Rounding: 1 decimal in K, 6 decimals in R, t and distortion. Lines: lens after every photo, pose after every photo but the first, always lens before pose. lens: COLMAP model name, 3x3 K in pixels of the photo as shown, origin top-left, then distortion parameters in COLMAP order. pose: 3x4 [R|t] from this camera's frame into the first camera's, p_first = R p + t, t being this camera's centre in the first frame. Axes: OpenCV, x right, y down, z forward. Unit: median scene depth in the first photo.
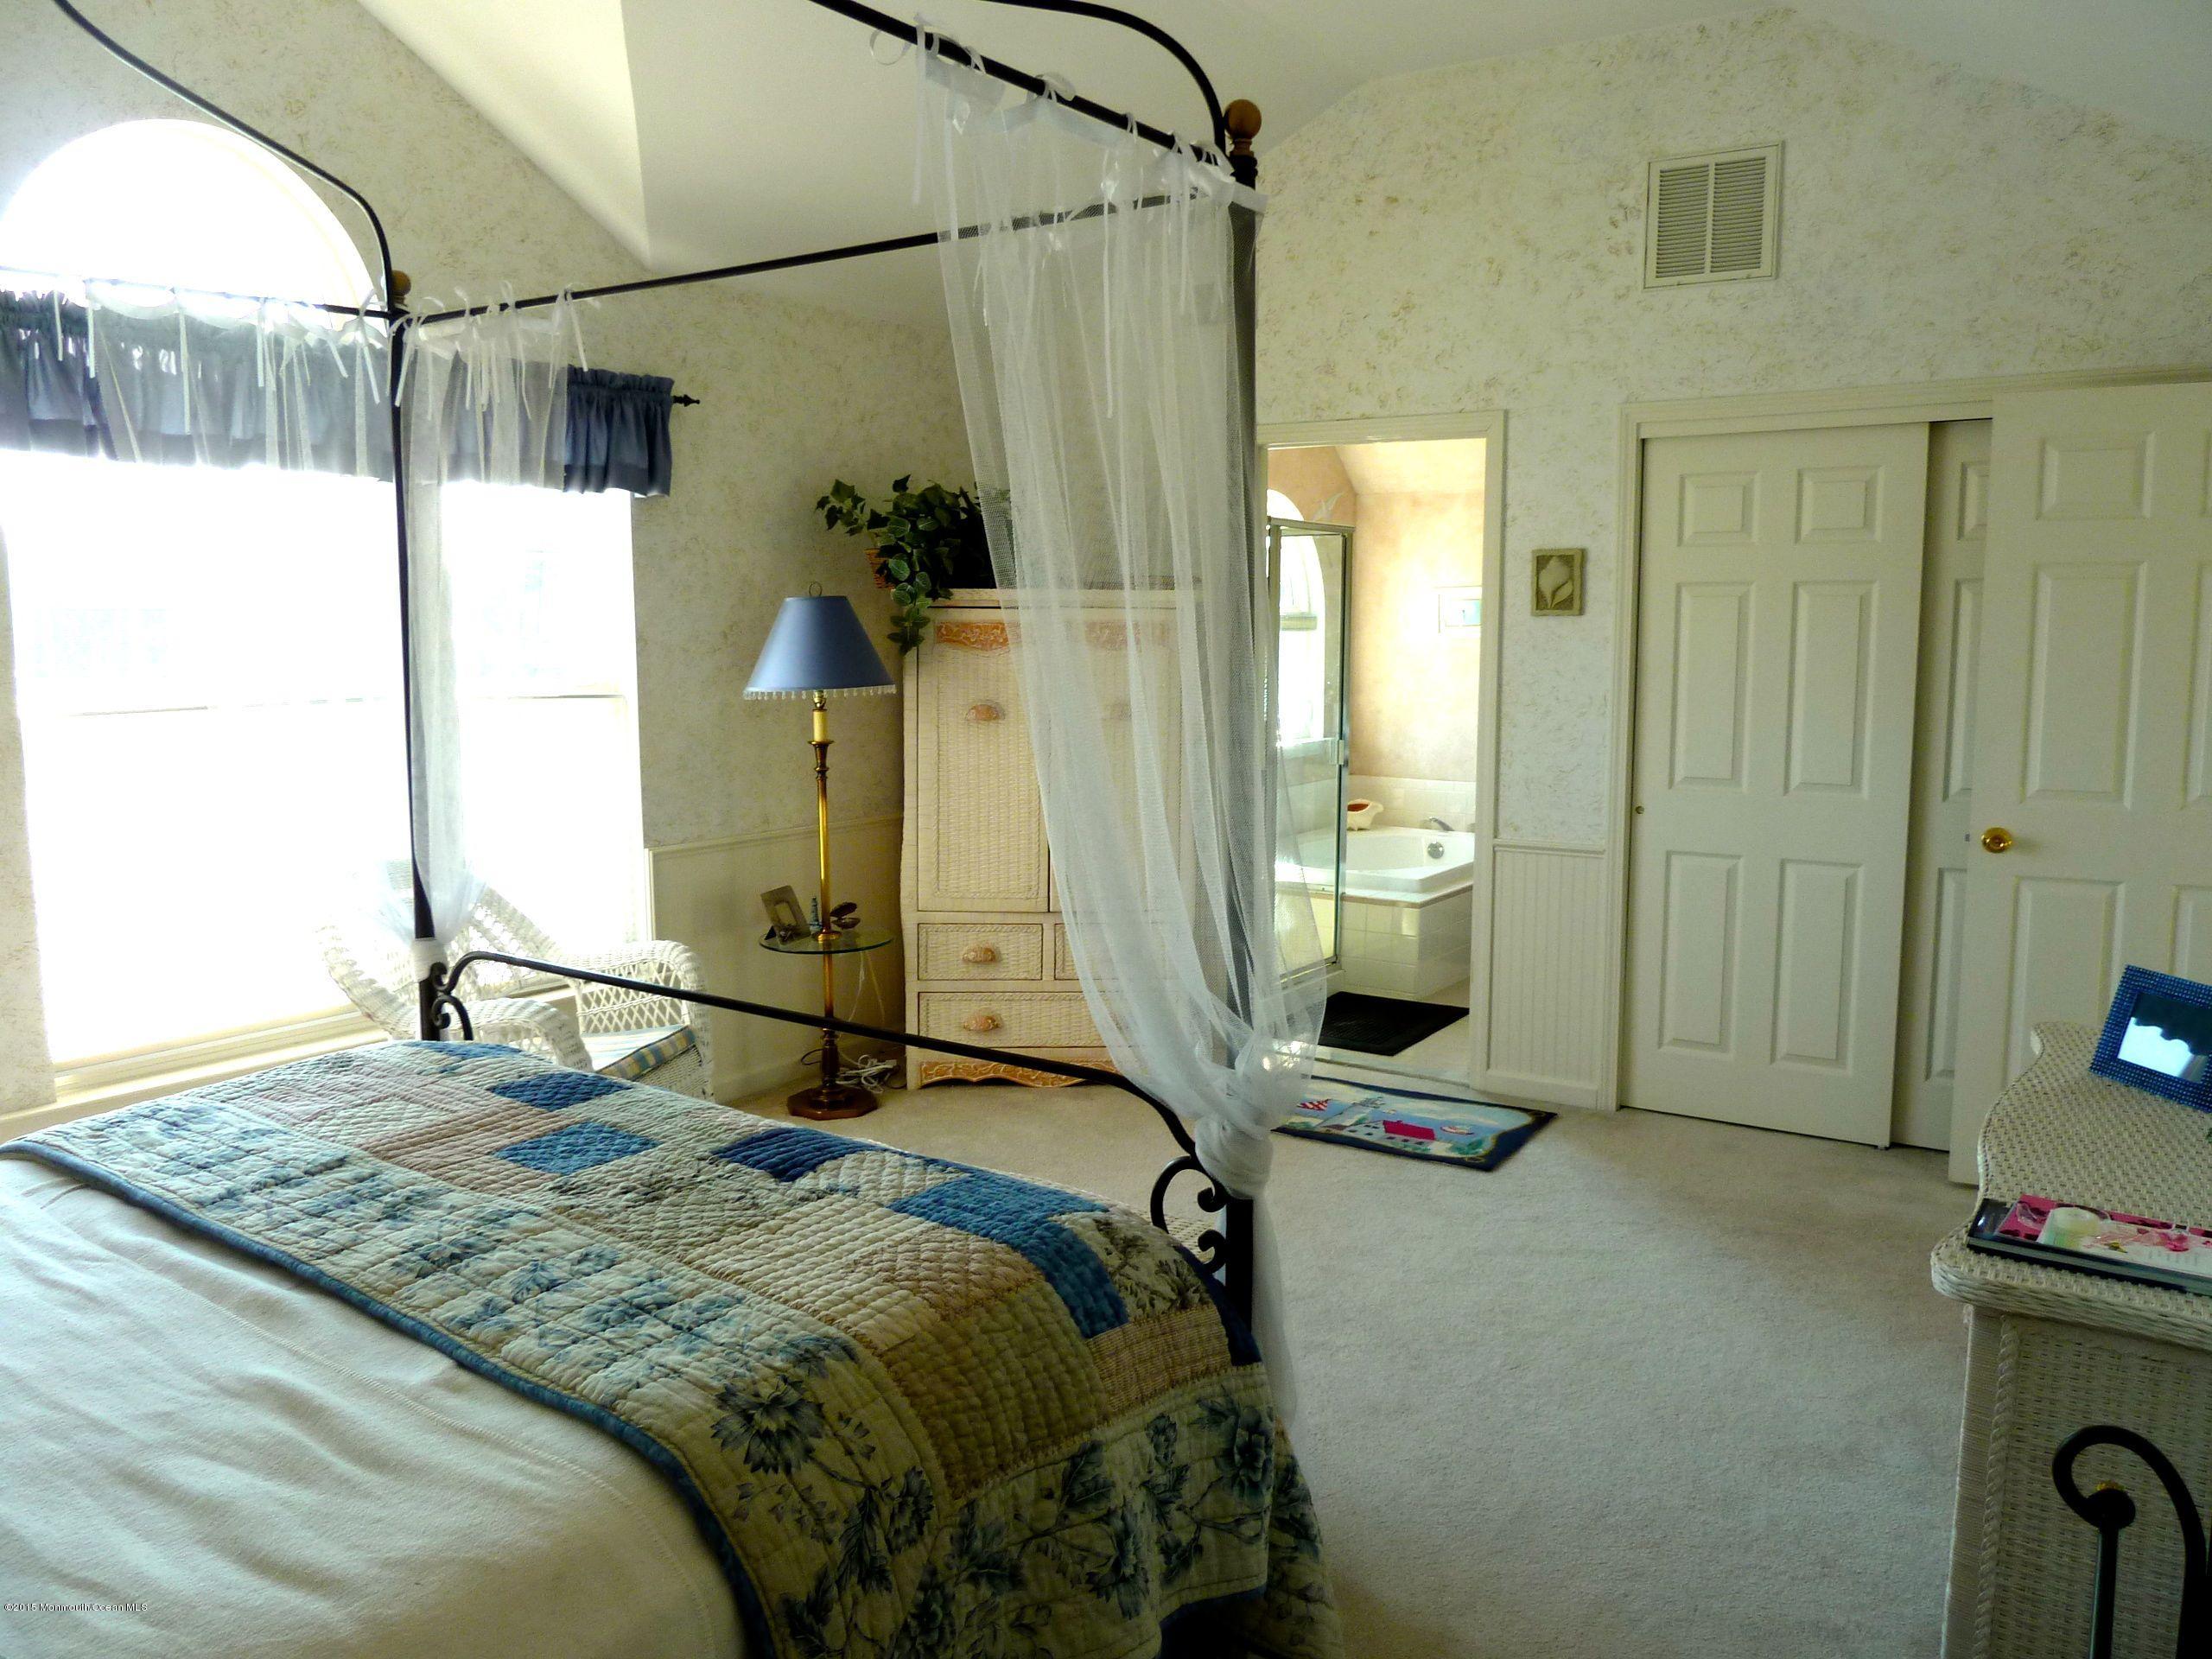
lens RADIAL K [[1652.2, 0, 1104.5], [0, 1652.2, 823.8], [0, 0, 1]] dist [-0.031121, 0.003058]
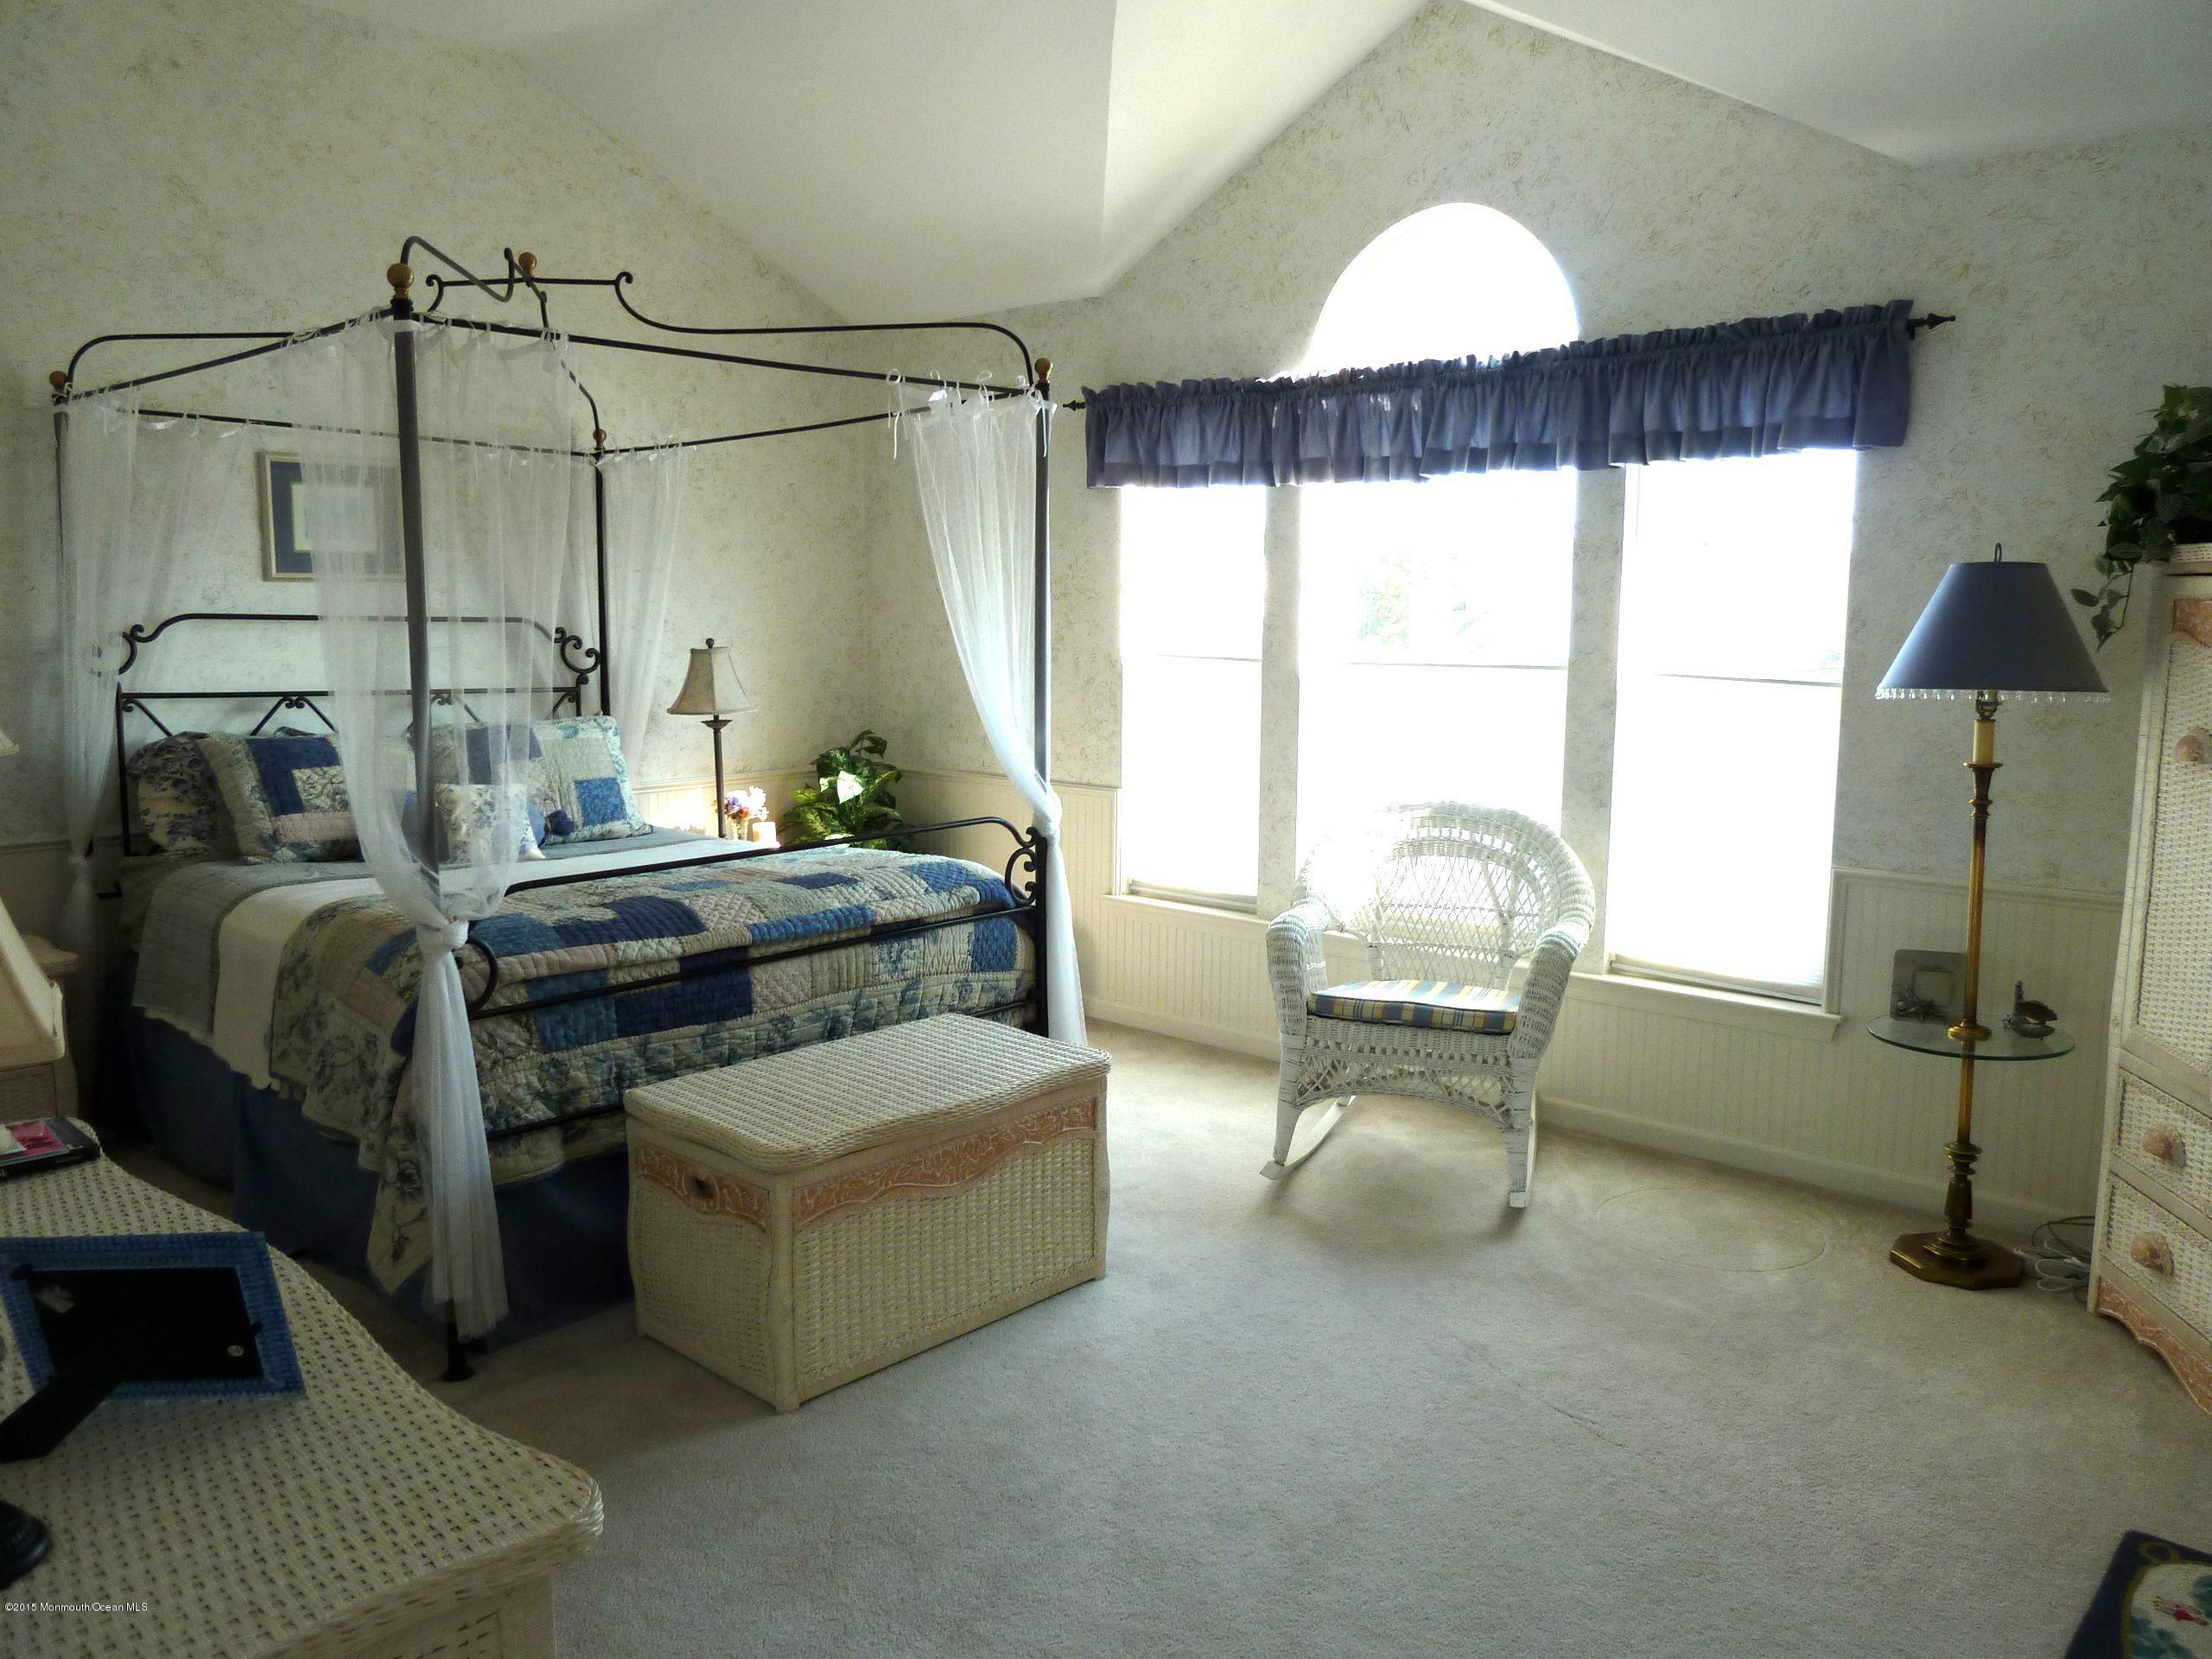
lens RADIAL K [[1652.2, 0, 1102.7], [0, 1652.2, 818.9], [0, 0, 1]] dist [-0.031121, 0.003058]
pose [[-0.135442, 0.126682, -0.982653, 0.610570], [-0.116777, 0.982838, 0.142801, -0.086484], [0.983879, 0.134092, -0.118324, 0.732030]]
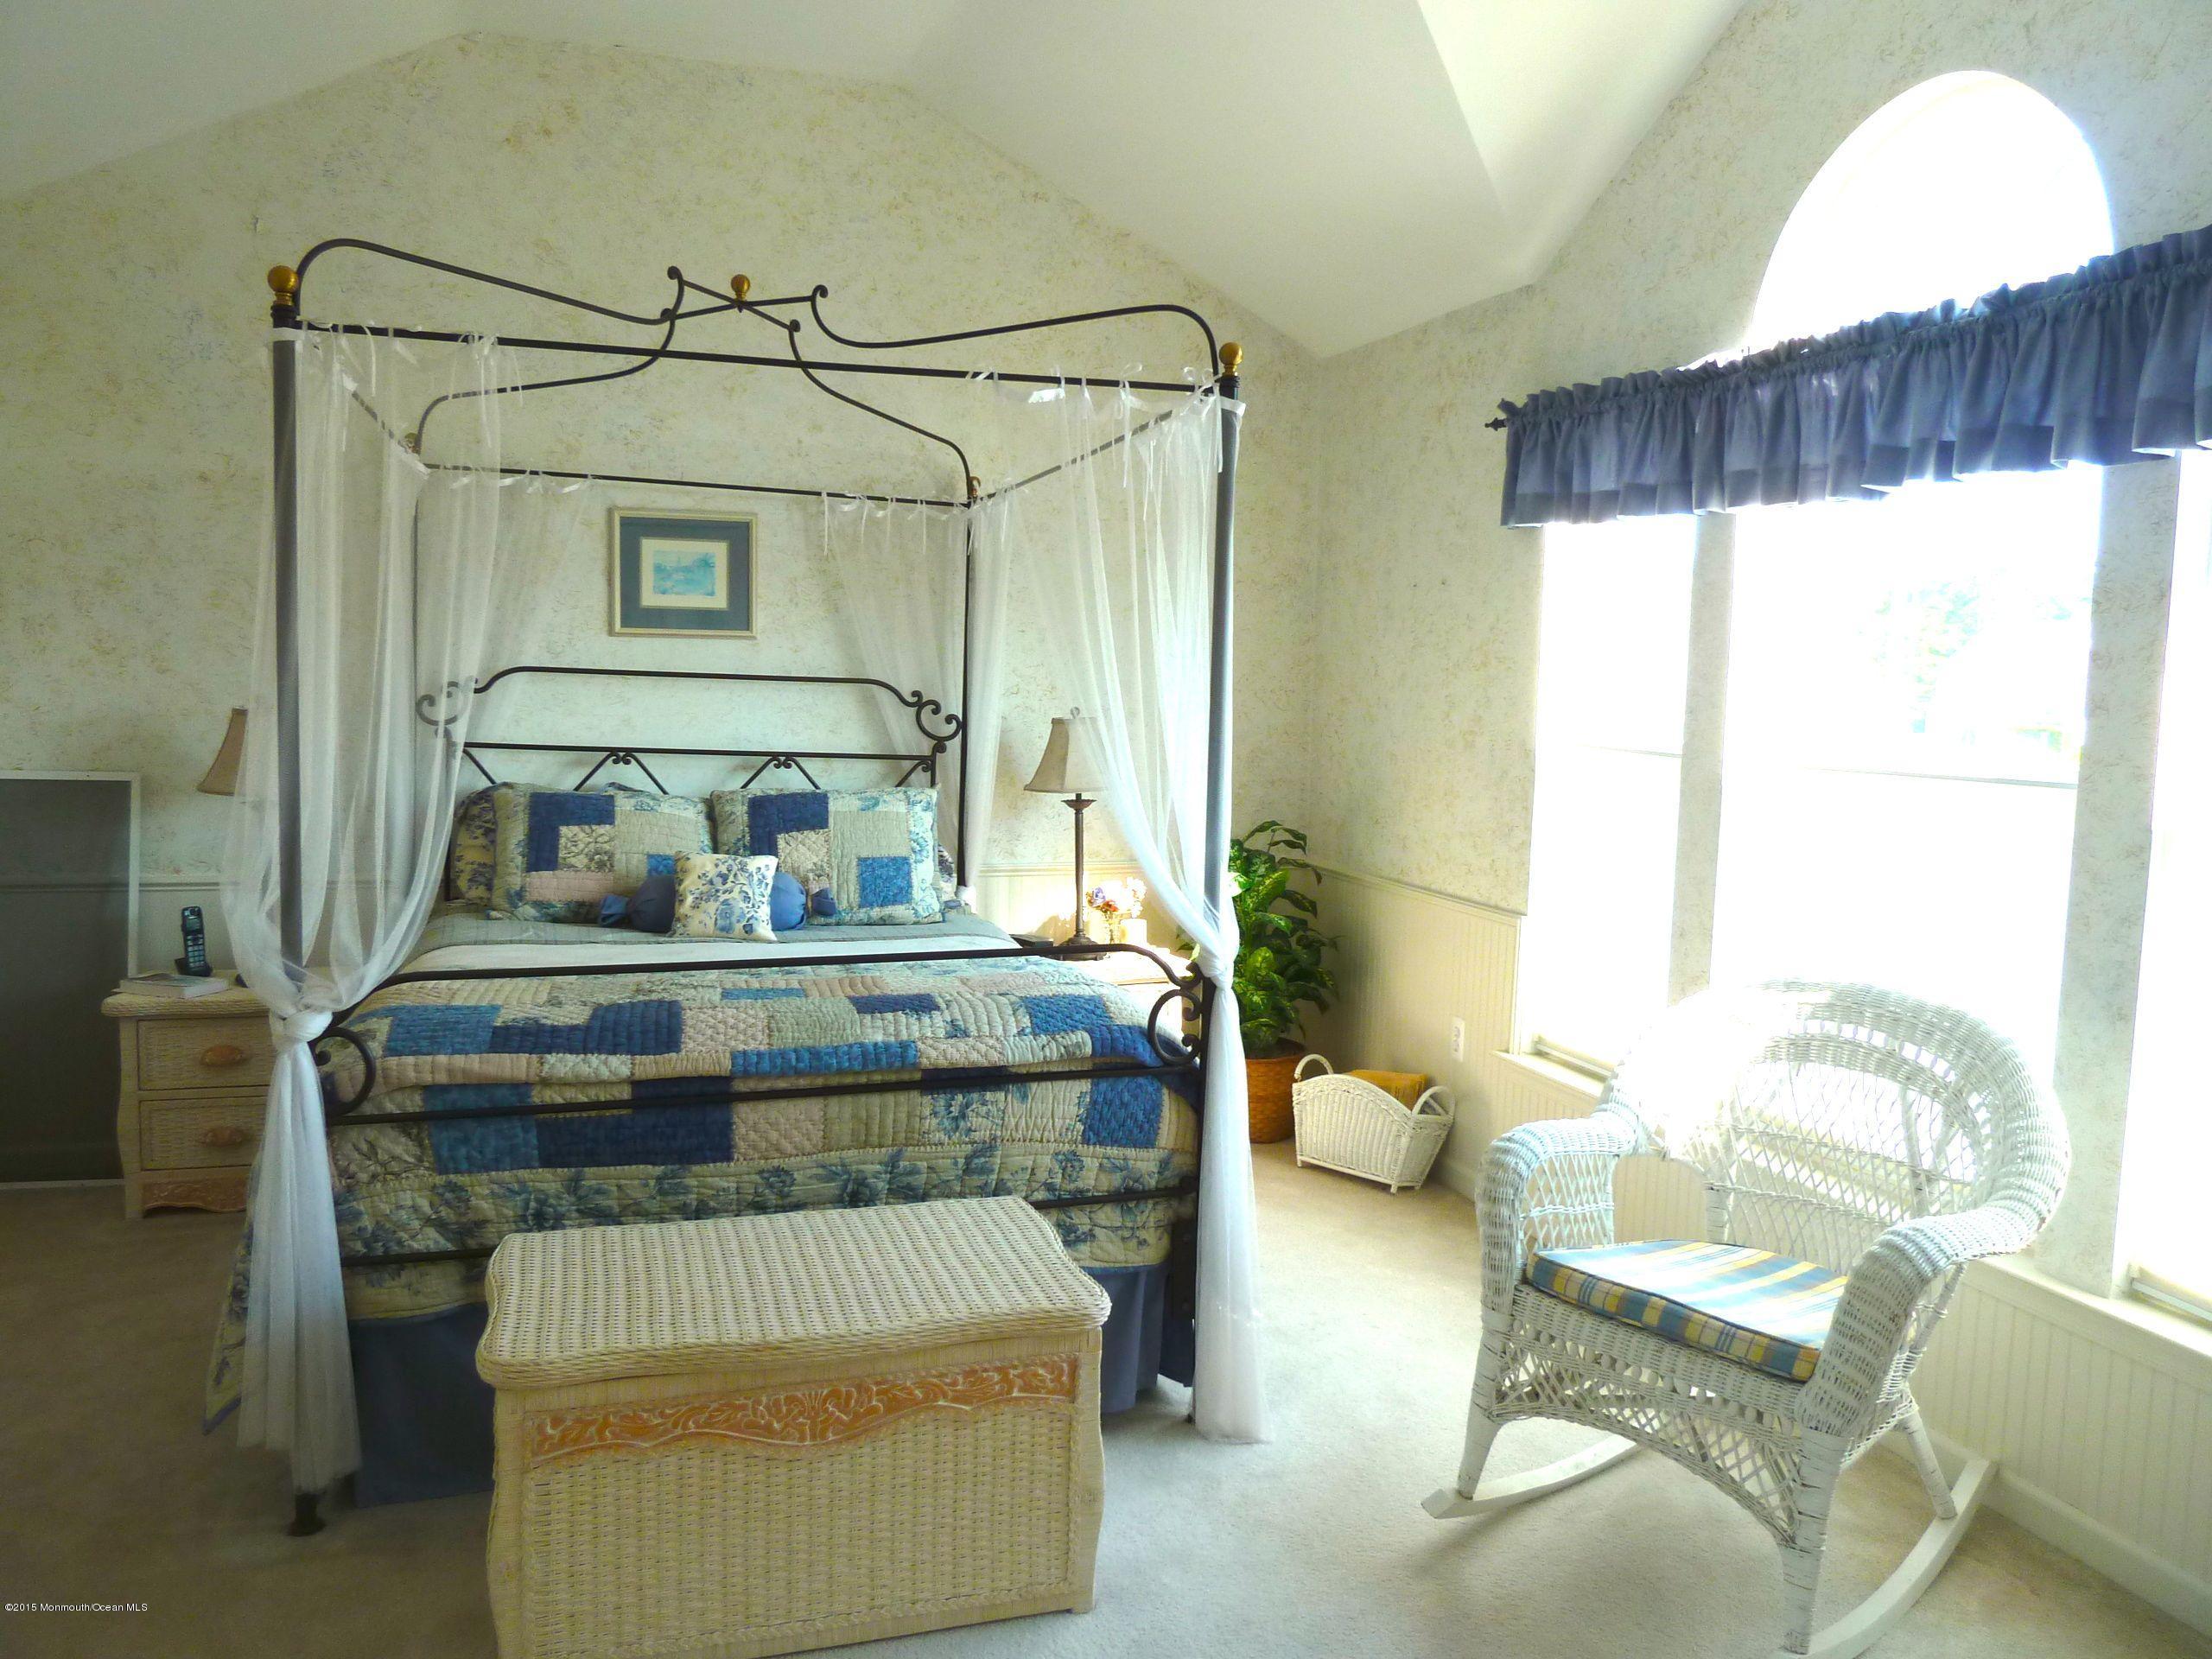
lens RADIAL K [[1652.2, 0, 1114.7], [0, 1652.2, 820.0], [0, 0, 1]] dist [-0.031121, 0.003058]
pose [[-0.601967, 0.056645, -0.796509, 0.296265], [-0.113544, 0.981273, 0.155597, -0.107749], [0.790407, 0.184103, -0.584263, 0.943326]]
